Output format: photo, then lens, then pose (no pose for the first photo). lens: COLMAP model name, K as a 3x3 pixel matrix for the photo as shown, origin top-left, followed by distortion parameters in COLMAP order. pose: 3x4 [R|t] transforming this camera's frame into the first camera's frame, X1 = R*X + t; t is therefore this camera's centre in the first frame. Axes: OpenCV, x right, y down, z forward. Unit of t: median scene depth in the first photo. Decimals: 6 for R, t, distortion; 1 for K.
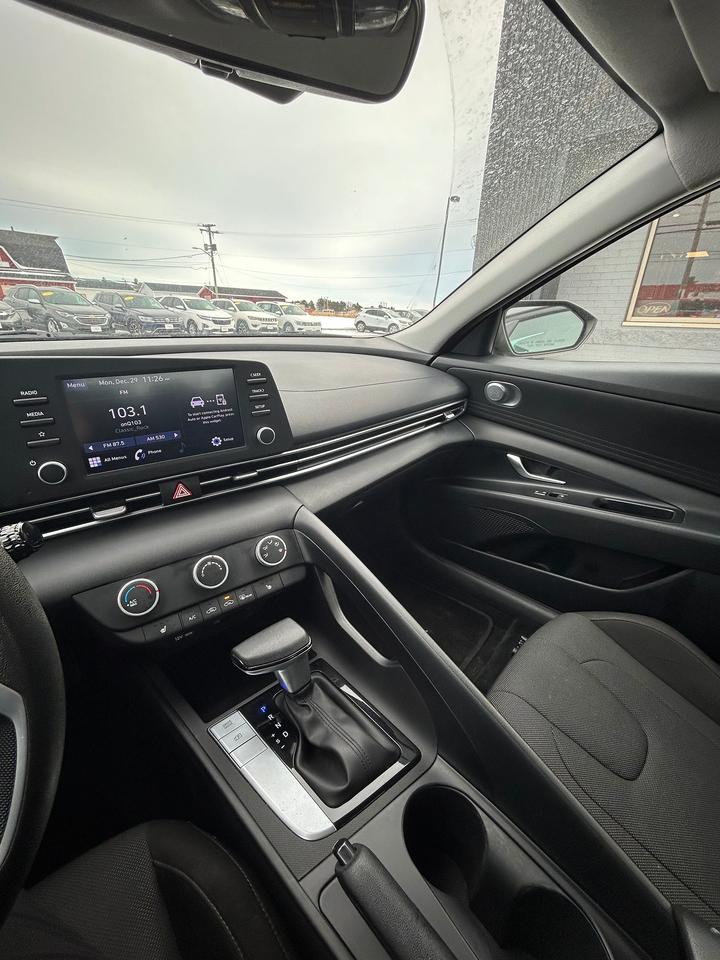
lens RADIAL K [[395.2, 0, 362.9], [0, 395.2, 478.1], [0, 0, 1]] dist [0.004291, 0.000427]
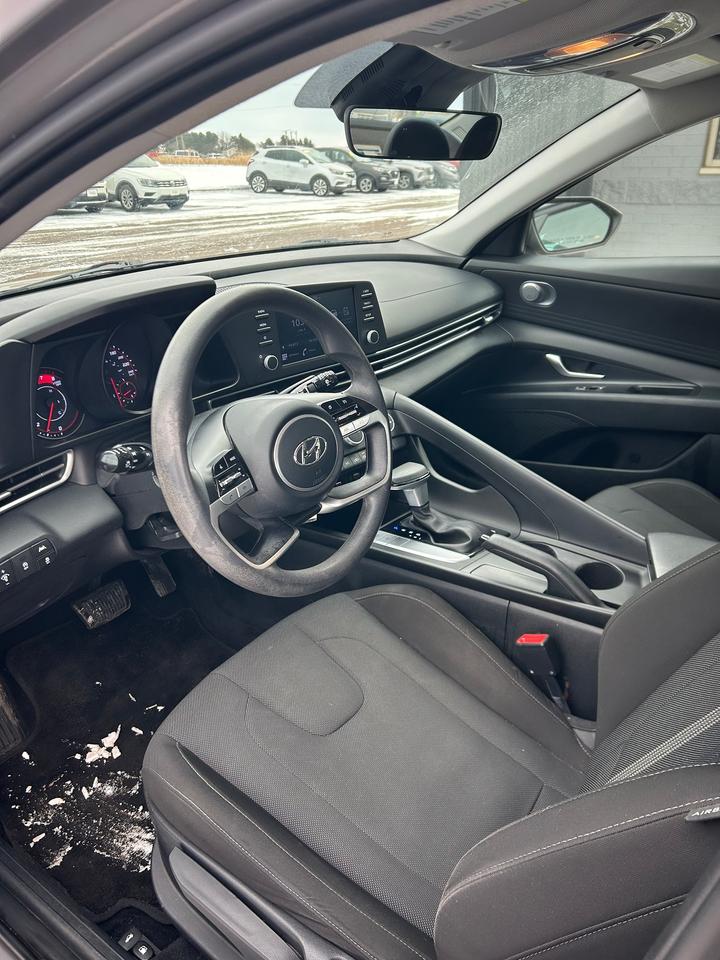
lens RADIAL K [[729.5, 0, 354.8], [0, 729.5, 483.8], [0, 0, 1]] dist [0.031978, -0.018045]
pose [[0.991663, -0.085931, 0.096022, -0.328843], [0.083152, 0.996004, 0.032586, 0.169171], [-0.098438, -0.024330, 0.994846, -0.817202]]
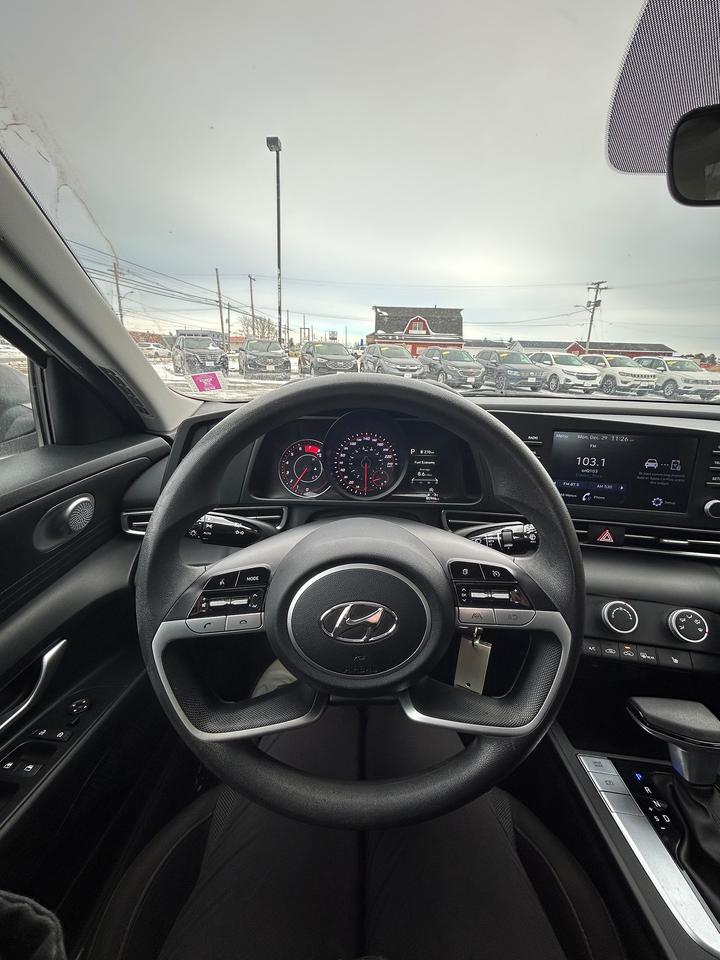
lens RADIAL K [[395.2, 0, 356.0], [0, 395.2, 476.4], [0, 0, 1]] dist [0.004291, 0.000427]
pose [[0.675558, 0.206785, -0.707716, -0.094751], [-0.294216, 0.955738, -0.001594, 0.043266], [0.676061, 0.209298, 0.706495, -0.164865]]
